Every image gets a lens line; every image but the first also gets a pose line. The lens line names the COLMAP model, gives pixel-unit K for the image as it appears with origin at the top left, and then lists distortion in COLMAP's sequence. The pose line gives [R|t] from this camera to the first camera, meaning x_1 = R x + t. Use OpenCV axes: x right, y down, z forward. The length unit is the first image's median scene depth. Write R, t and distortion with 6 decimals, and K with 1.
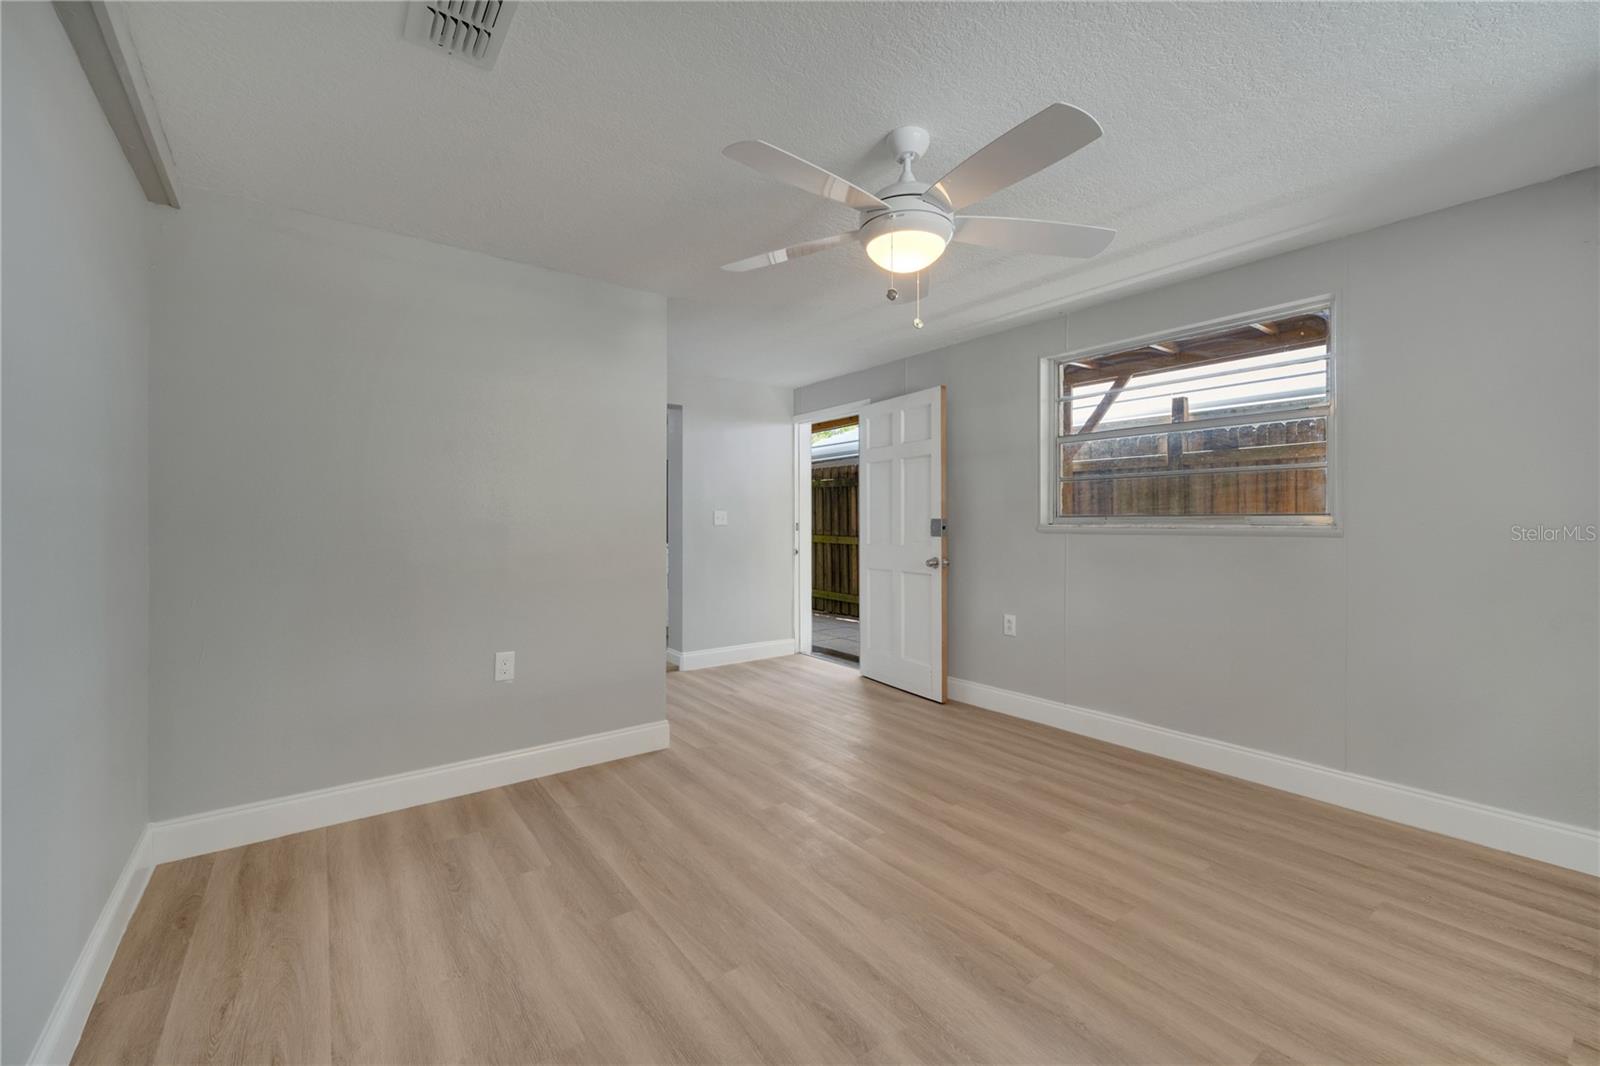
lens RADIAL K [[644.6, 0, 804.1], [0, 644.6, 524.1], [0, 0, 1]] dist [0.010526, -0.003004]
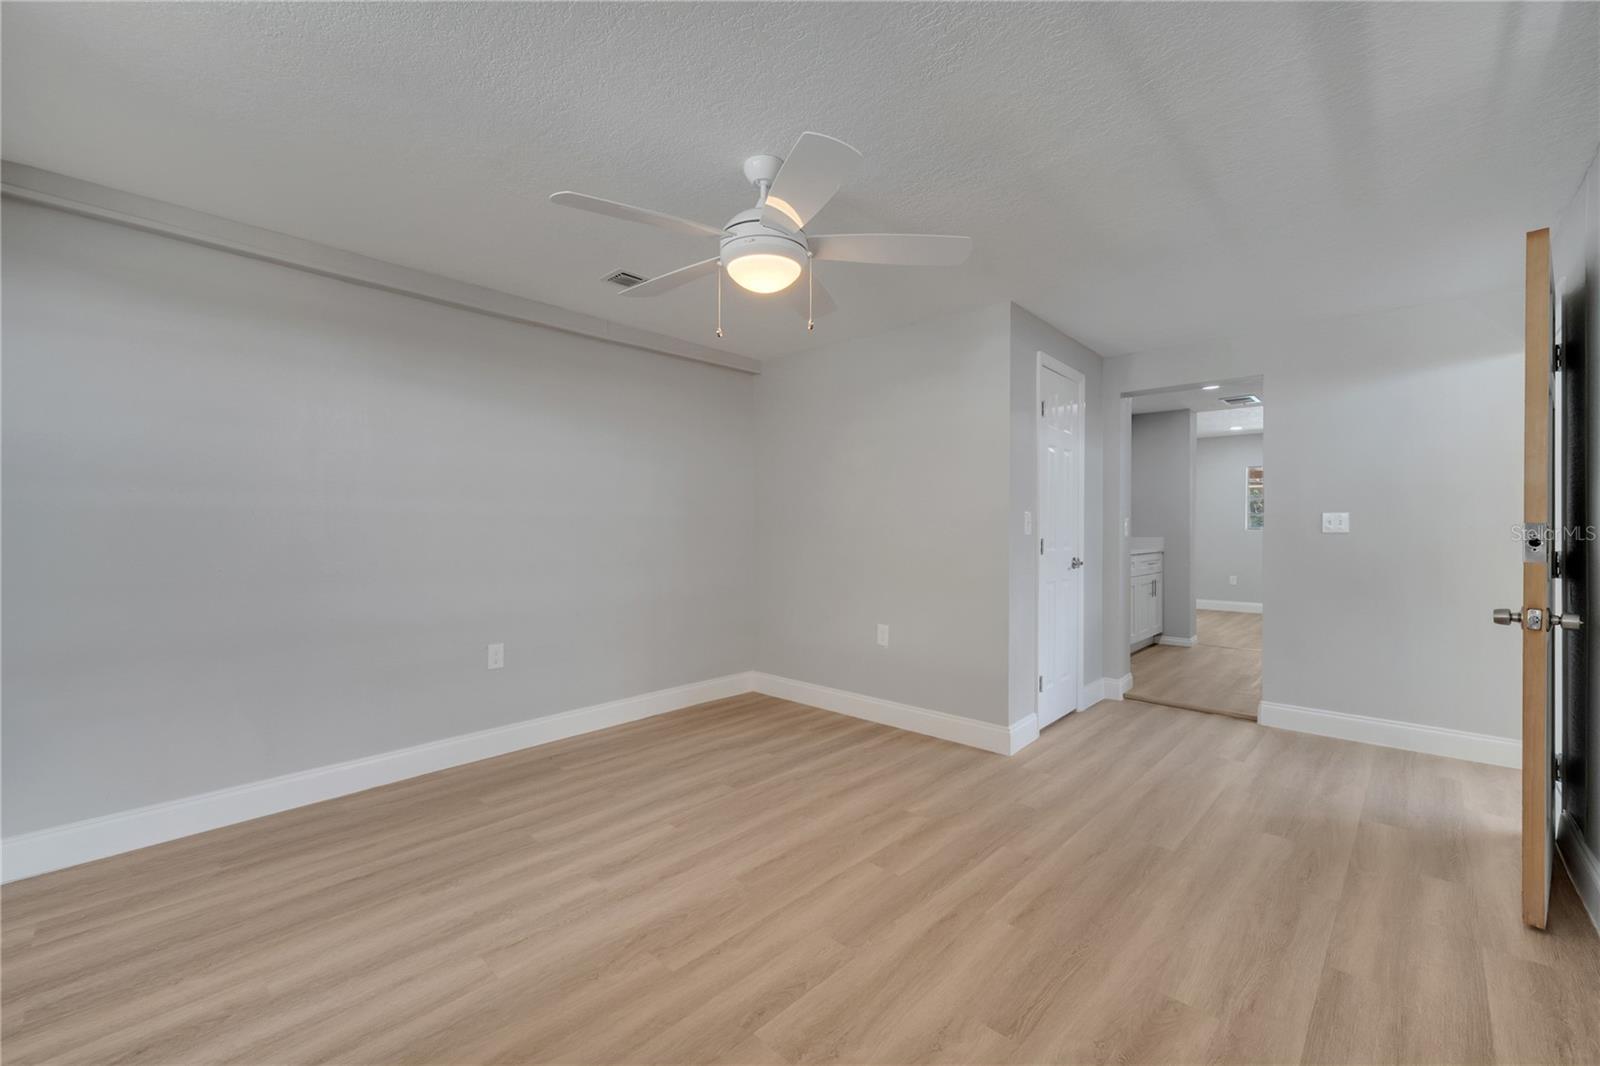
lens RADIAL K [[644.6, 0, 807.0], [0, 644.6, 531.3], [0, 0, 1]] dist [0.010526, -0.003004]
pose [[0.186608, 0.007130, -0.982409, 0.891196], [-0.003911, 0.999971, 0.006514, -0.004760], [0.982427, 0.002627, 0.186631, 0.643734]]
